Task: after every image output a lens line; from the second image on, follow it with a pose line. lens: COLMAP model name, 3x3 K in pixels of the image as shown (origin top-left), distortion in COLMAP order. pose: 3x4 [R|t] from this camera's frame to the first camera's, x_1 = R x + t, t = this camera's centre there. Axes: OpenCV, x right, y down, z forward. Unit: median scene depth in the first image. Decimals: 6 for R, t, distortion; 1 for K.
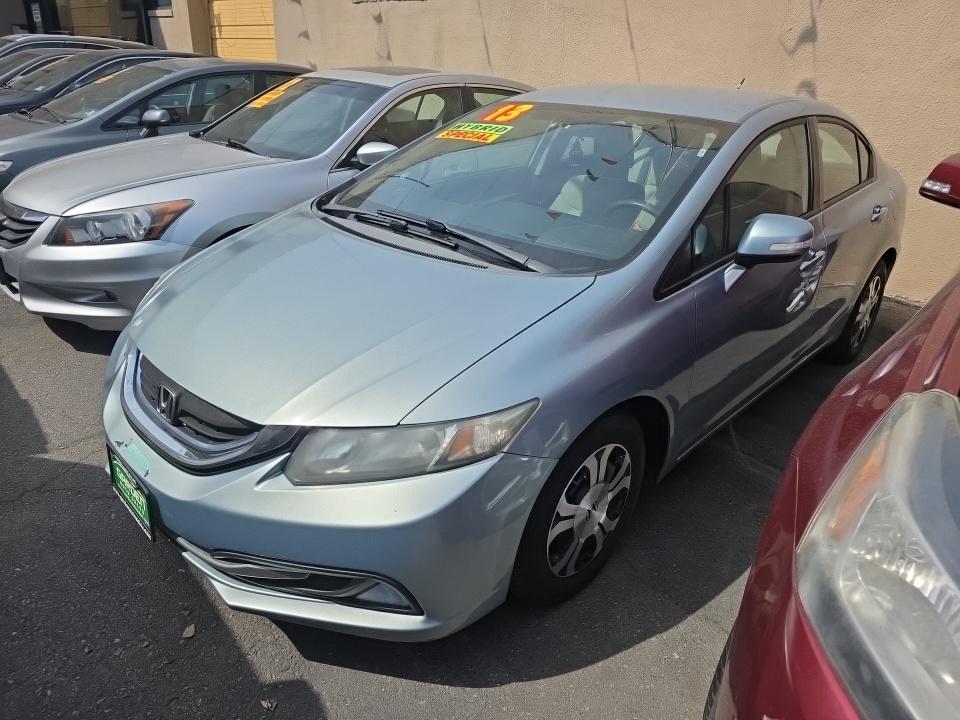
lens RADIAL K [[696.2, 0, 480.0], [0, 696.2, 360.0], [0, 0, 1]] dist [0.010843, 0.001288]
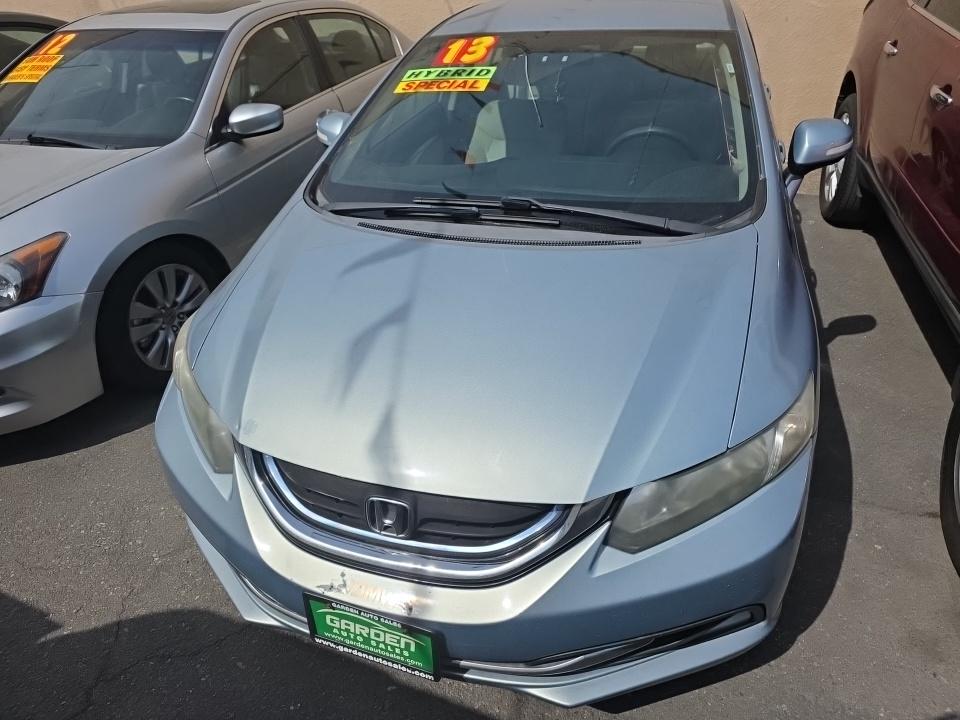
lens RADIAL K [[696.2, 0, 480.0], [0, 696.2, 360.0], [0, 0, 1]] dist [0.010843, 0.001288]
pose [[0.886132, -0.306655, 0.347467, -0.408107], [0.256472, 0.948983, 0.183449, -0.157731], [-0.385996, -0.073444, 0.919572, 0.180610]]
